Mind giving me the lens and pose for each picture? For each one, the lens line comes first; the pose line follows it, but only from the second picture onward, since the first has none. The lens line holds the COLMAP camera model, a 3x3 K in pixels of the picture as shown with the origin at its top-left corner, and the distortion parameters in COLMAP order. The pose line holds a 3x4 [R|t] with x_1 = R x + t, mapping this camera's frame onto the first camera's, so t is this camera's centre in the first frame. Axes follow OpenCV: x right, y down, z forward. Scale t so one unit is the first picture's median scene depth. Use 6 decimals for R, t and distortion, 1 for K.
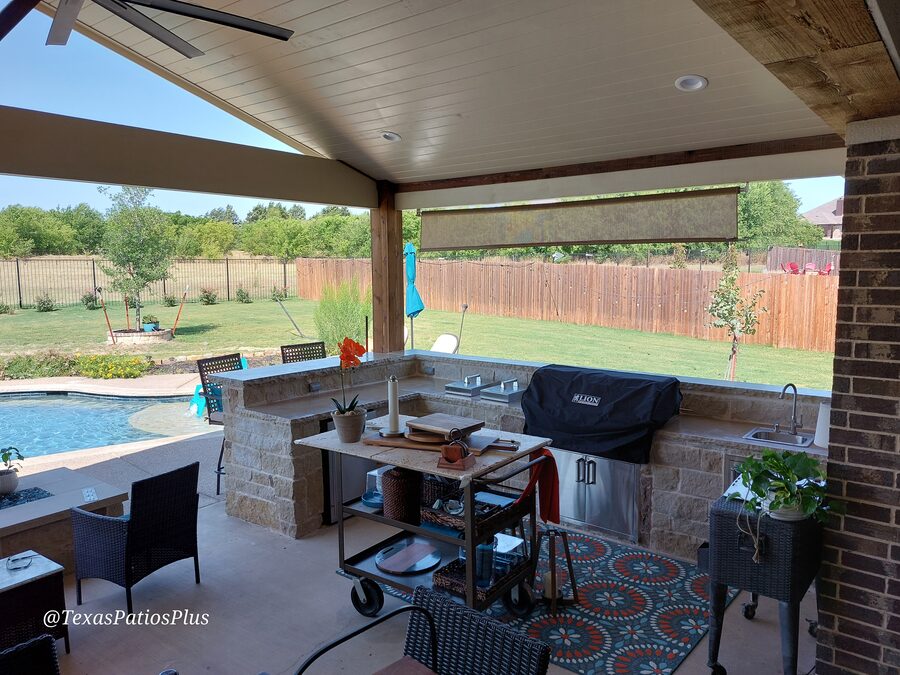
lens RADIAL K [[626.5, 0, 452.3], [0, 626.5, 334.3], [0, 0, 1]] dist [0.070920, -0.073150]
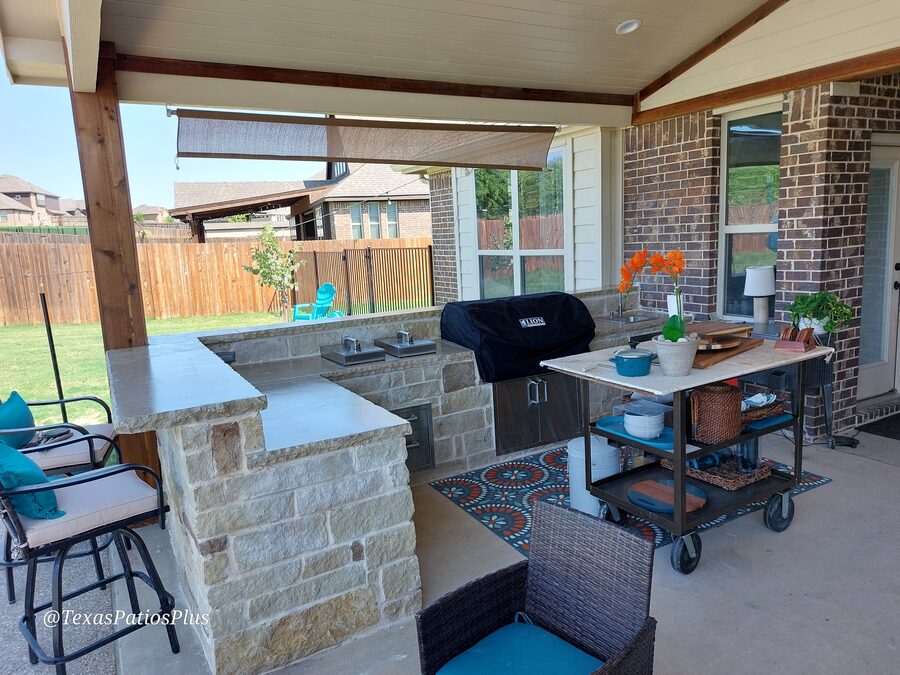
lens RADIAL K [[626.5, 0, 449.1], [0, 626.5, 338.0], [0, 0, 1]] dist [0.070920, -0.073150]
pose [[0.401051, -0.166914, 0.900721, -0.713124], [0.142838, 0.982628, 0.118492, -0.009317], [-0.904851, 0.081136, 0.417926, 0.659842]]
